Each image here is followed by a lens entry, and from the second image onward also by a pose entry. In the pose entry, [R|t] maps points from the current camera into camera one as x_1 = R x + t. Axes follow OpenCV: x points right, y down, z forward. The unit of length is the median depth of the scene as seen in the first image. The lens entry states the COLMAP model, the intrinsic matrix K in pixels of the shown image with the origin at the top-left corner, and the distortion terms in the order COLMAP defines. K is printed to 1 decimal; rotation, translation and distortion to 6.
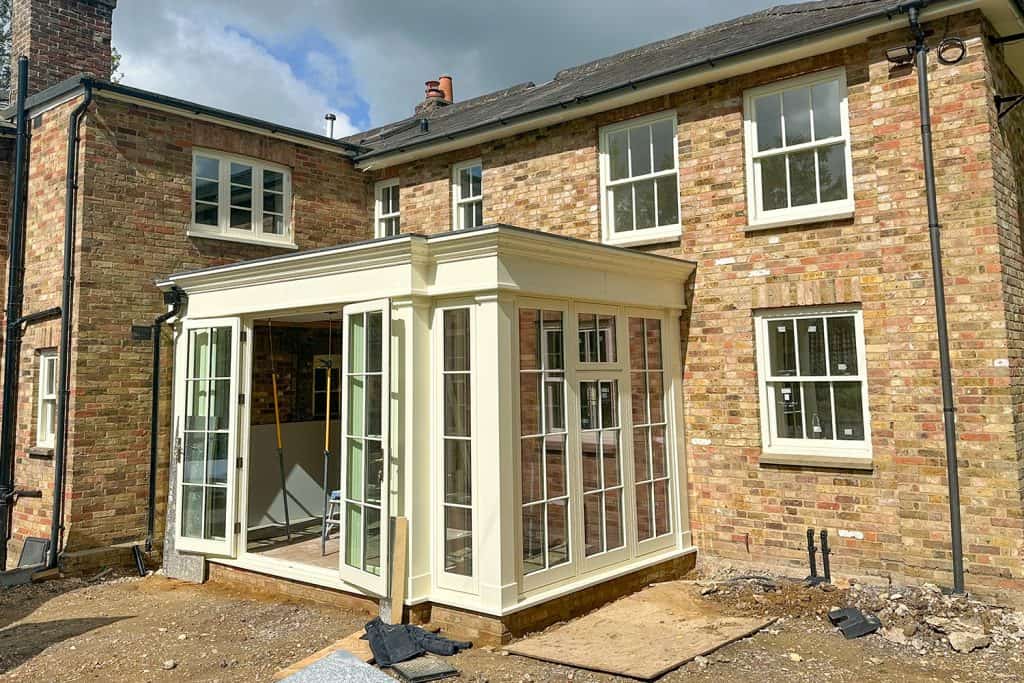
lens RADIAL K [[893.0, 0, 487.5], [0, 893.0, 283.3], [0, 0, 1]] dist [0.267730, -0.500958]
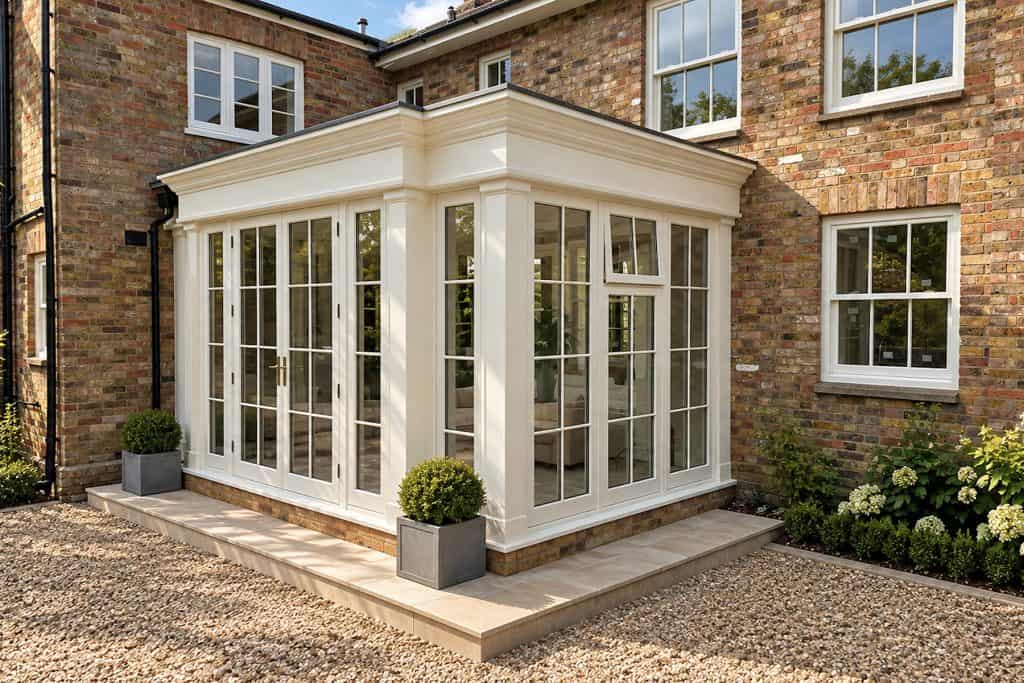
lens RADIAL K [[800.9, 0, 495.2], [0, 800.9, 337.1], [0, 0, 1]] dist [0.069001, -0.003467]
pose [[0.998803, 0.017786, -0.045556, 0.024559], [-0.010982, 0.989302, 0.145465, 0.033185], [0.047656, -0.144791, 0.988314, 0.218492]]
